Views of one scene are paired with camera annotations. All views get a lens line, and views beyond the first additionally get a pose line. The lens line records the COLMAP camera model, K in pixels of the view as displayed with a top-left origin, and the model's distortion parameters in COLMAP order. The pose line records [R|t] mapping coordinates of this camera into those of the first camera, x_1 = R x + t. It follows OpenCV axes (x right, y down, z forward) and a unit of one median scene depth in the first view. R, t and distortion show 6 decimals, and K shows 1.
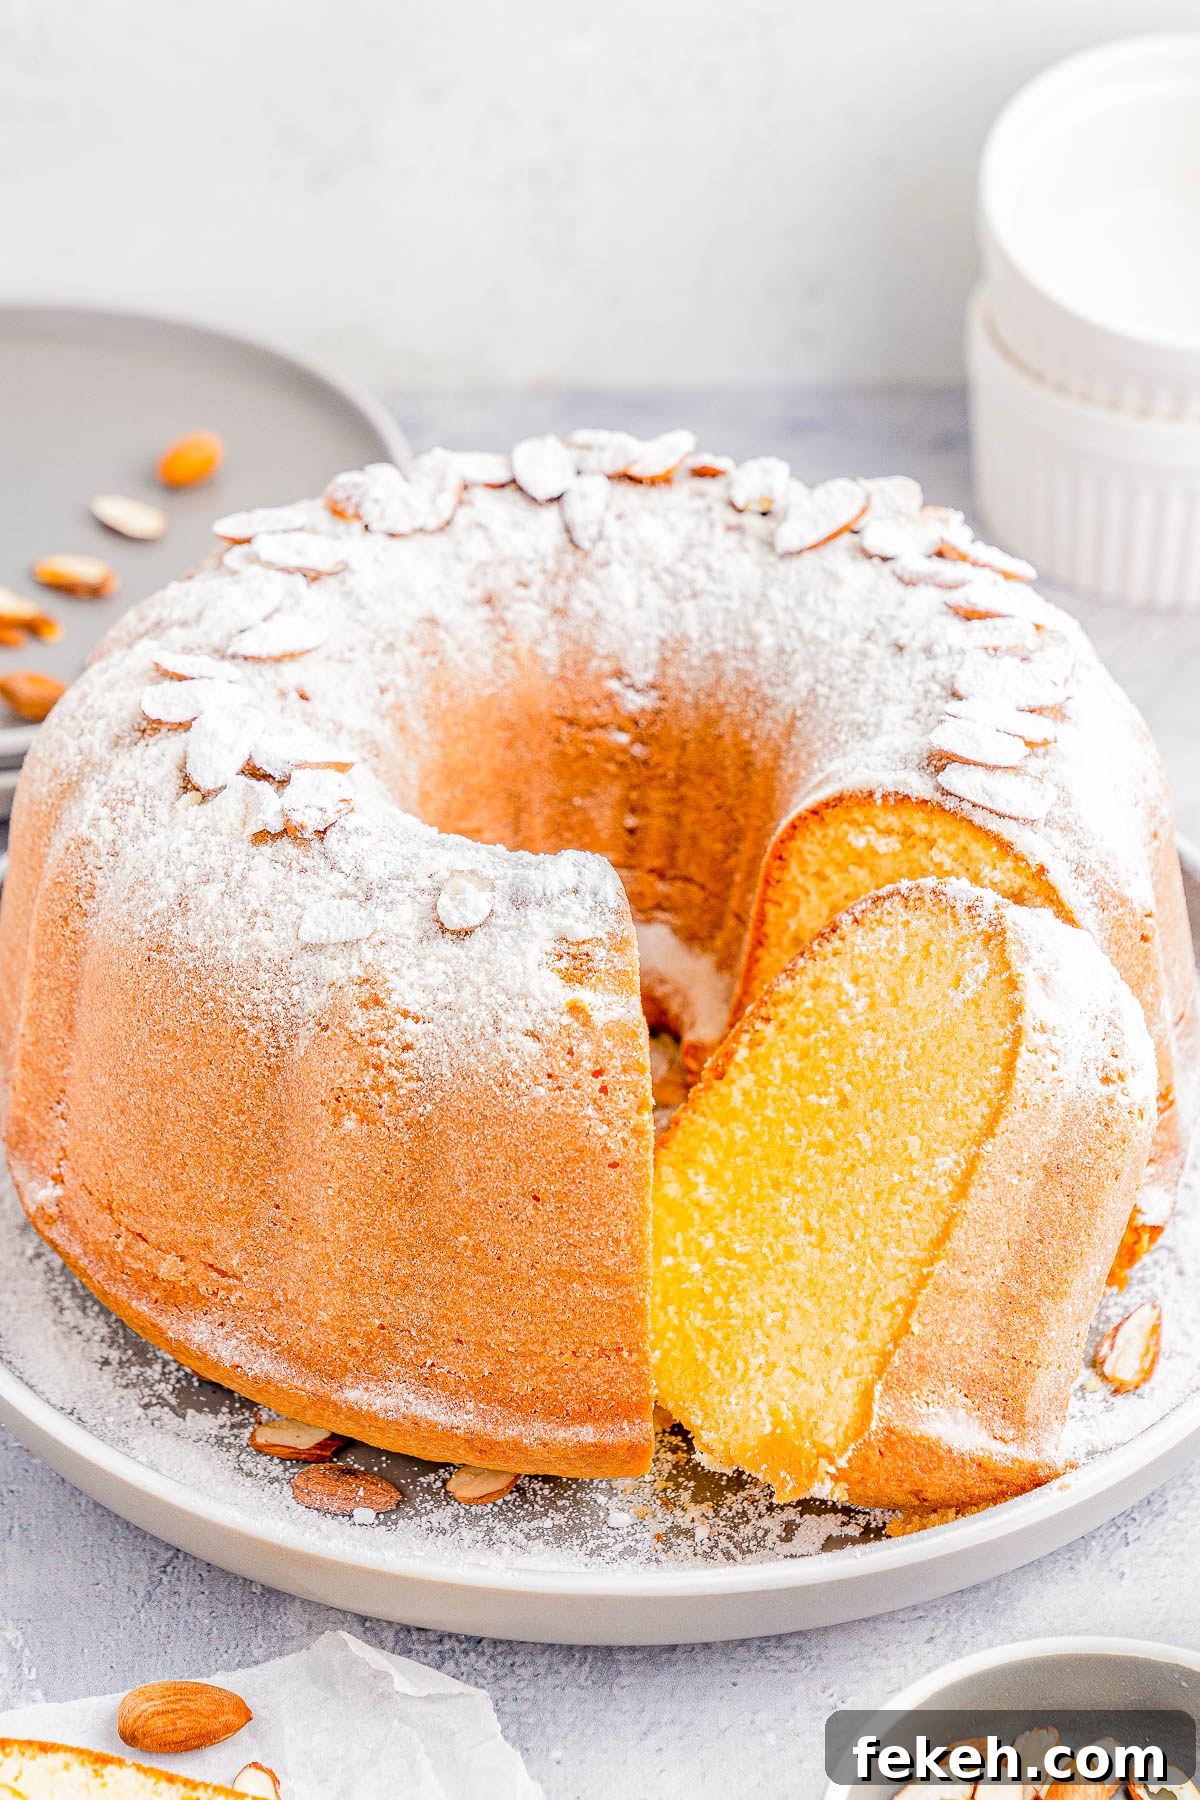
lens RADIAL K [[3756.9, 0, 592.6], [0, 3756.9, 898.2], [0, 0, 1]] dist [0.011201, 0.000000]
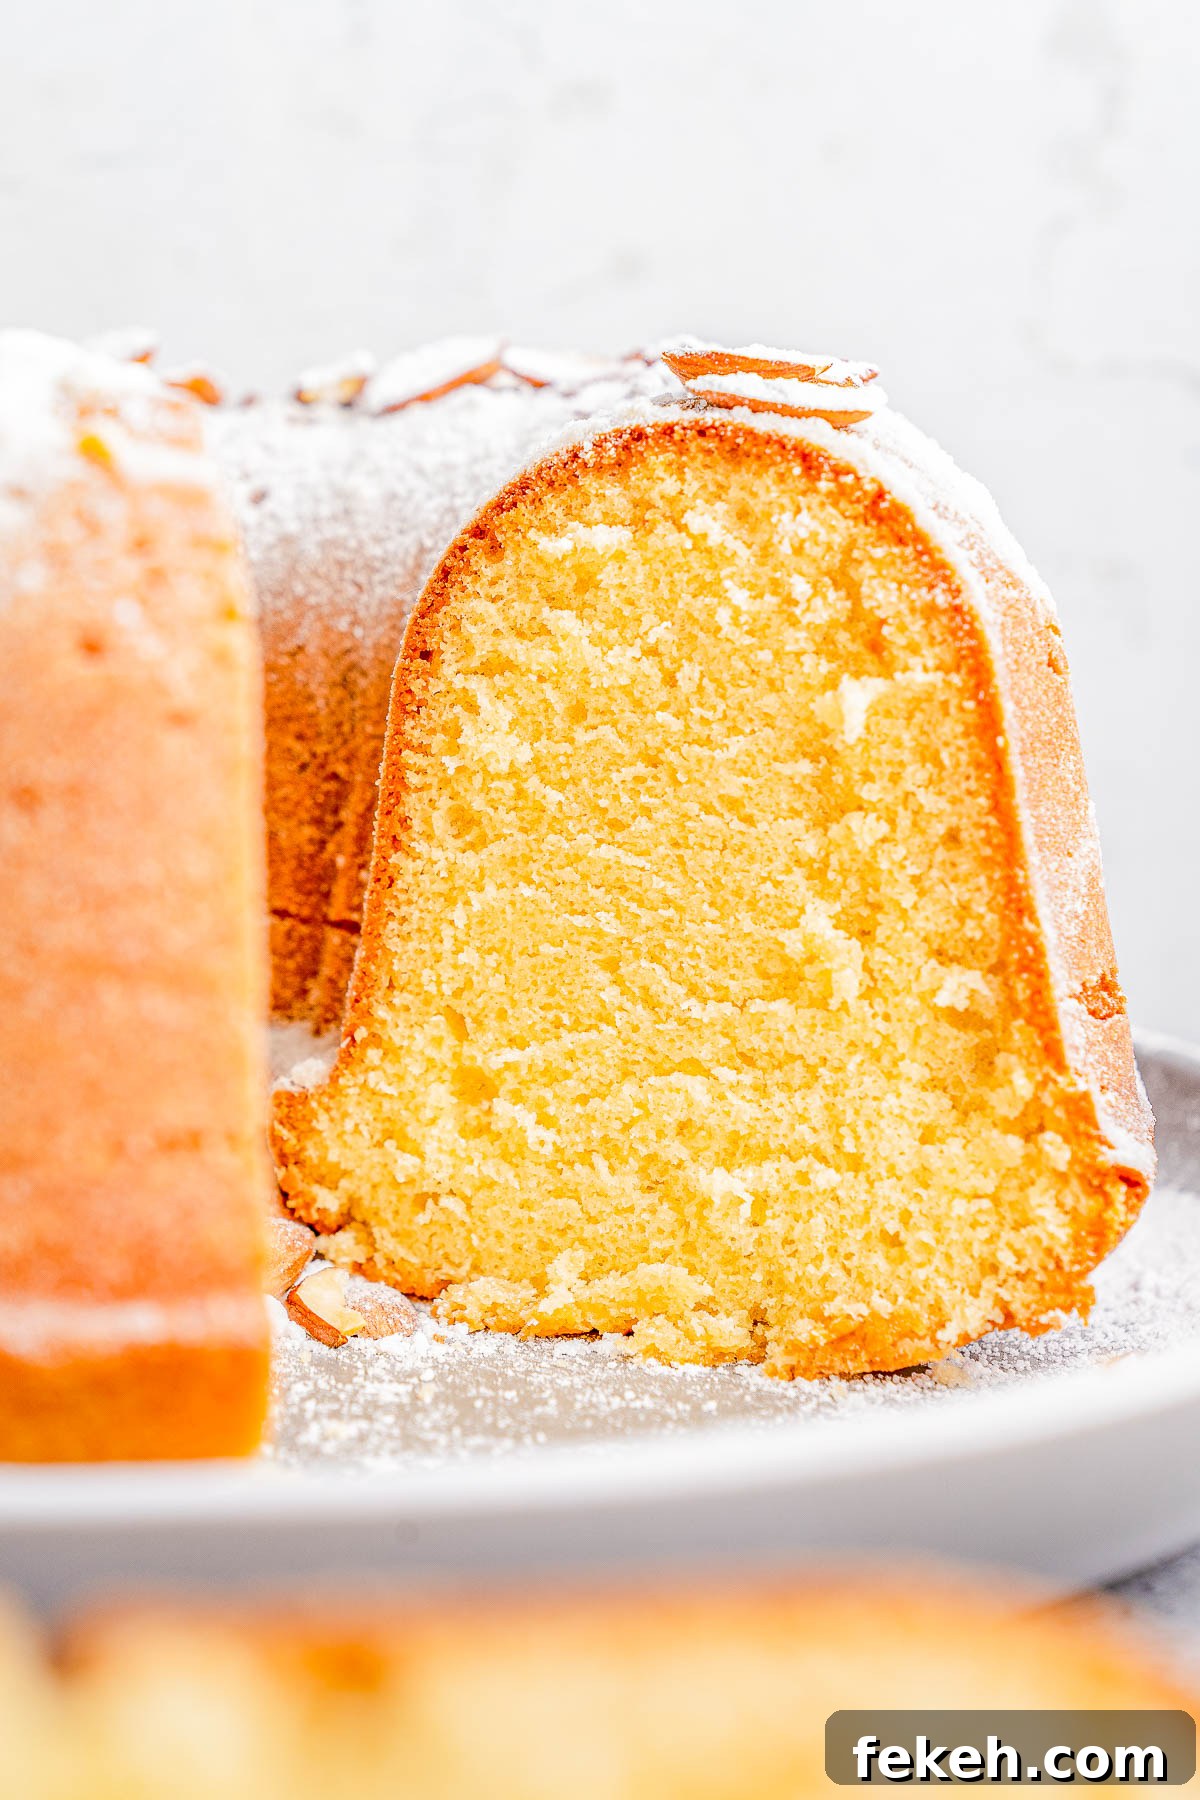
lens RADIAL K [[3756.9, 0, 597.3], [0, 3756.9, 899.1], [0, 0, 1]] dist [0.011201, 0.000000]
pose [[0.987639, -0.027717, 0.154275, -0.017047], [0.092539, 0.897510, -0.431175, 0.308660], [-0.126512, 0.440122, 0.888981, 0.528557]]
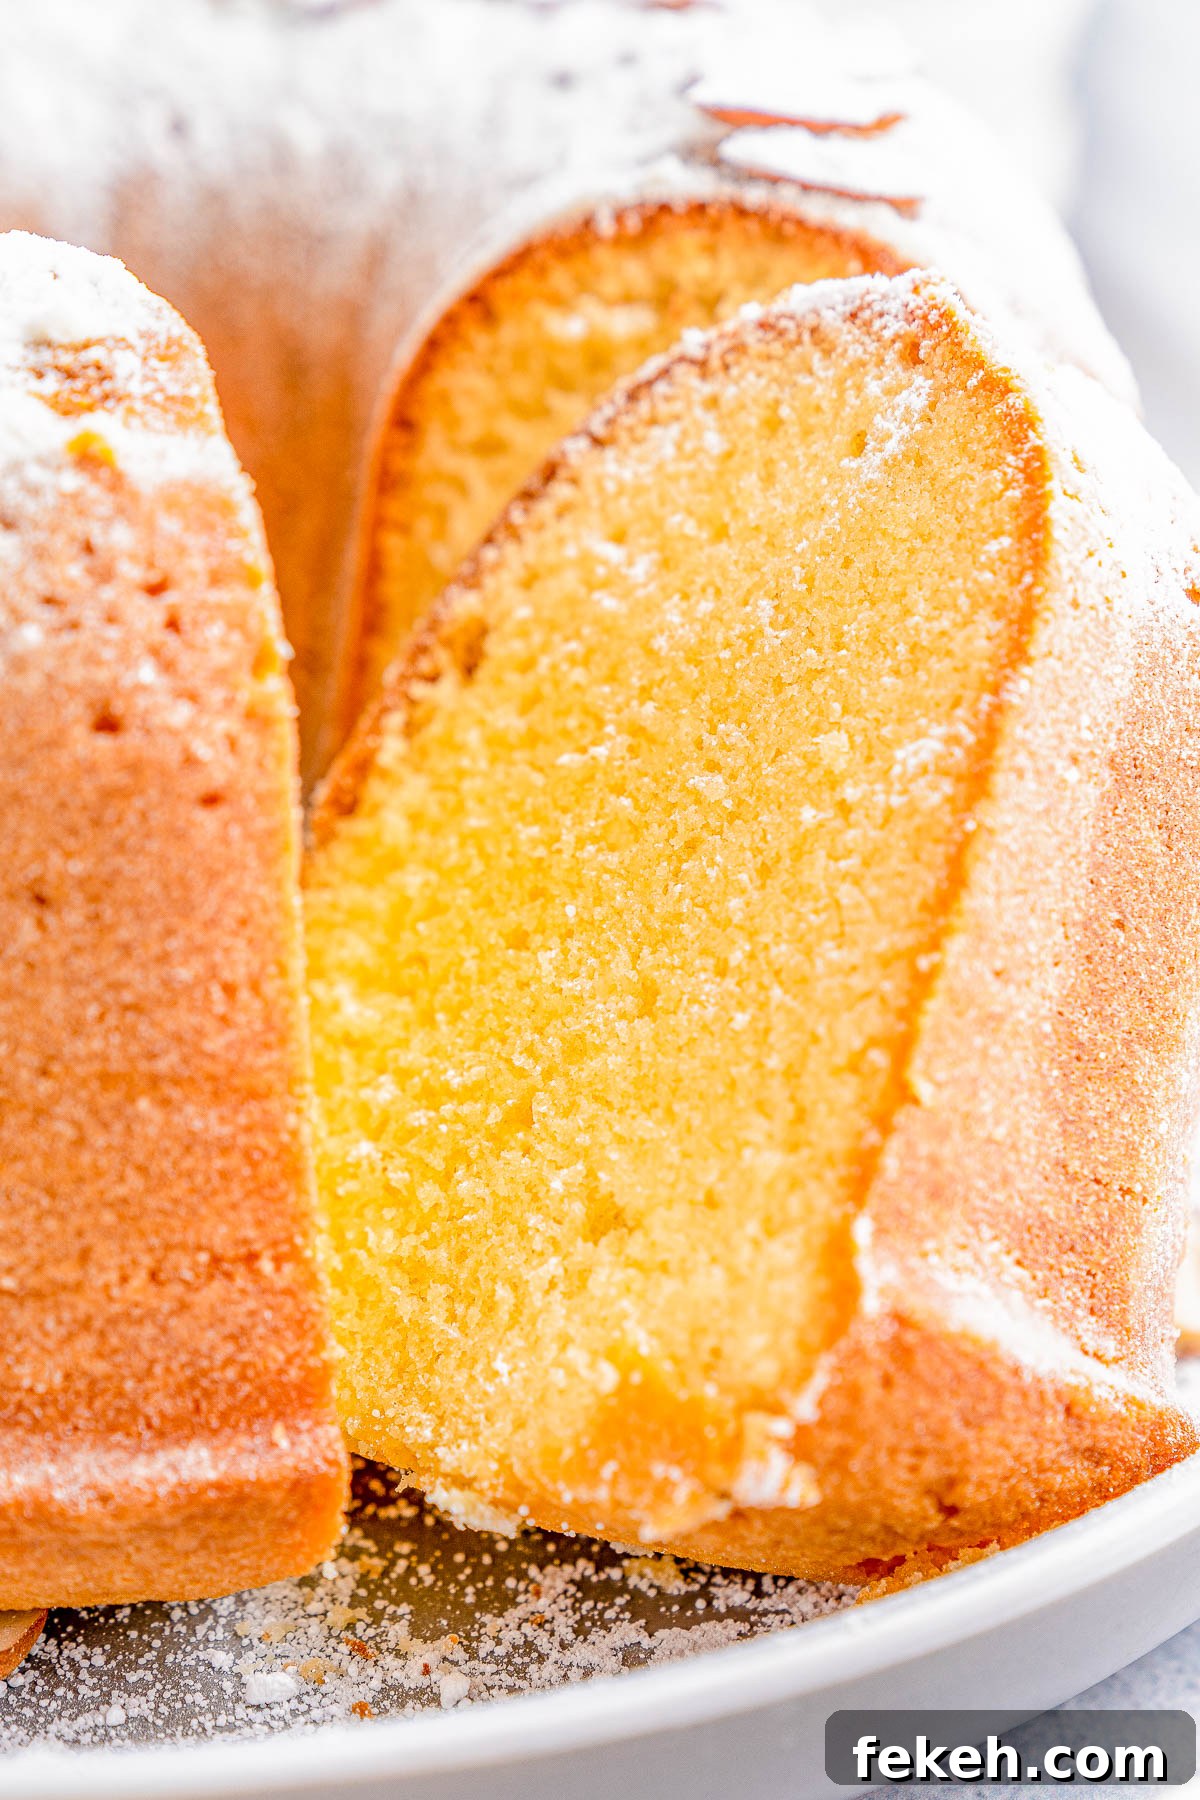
lens RADIAL K [[3756.9, 0, 562.2], [0, 3756.9, 955.5], [0, 0, 1]] dist [0.011201, 0.000000]
pose [[0.976657, -0.090490, 0.194815, -0.040285], [0.120313, 0.981772, -0.147137, 0.153427], [-0.177950, 0.167141, 0.969741, 0.548631]]
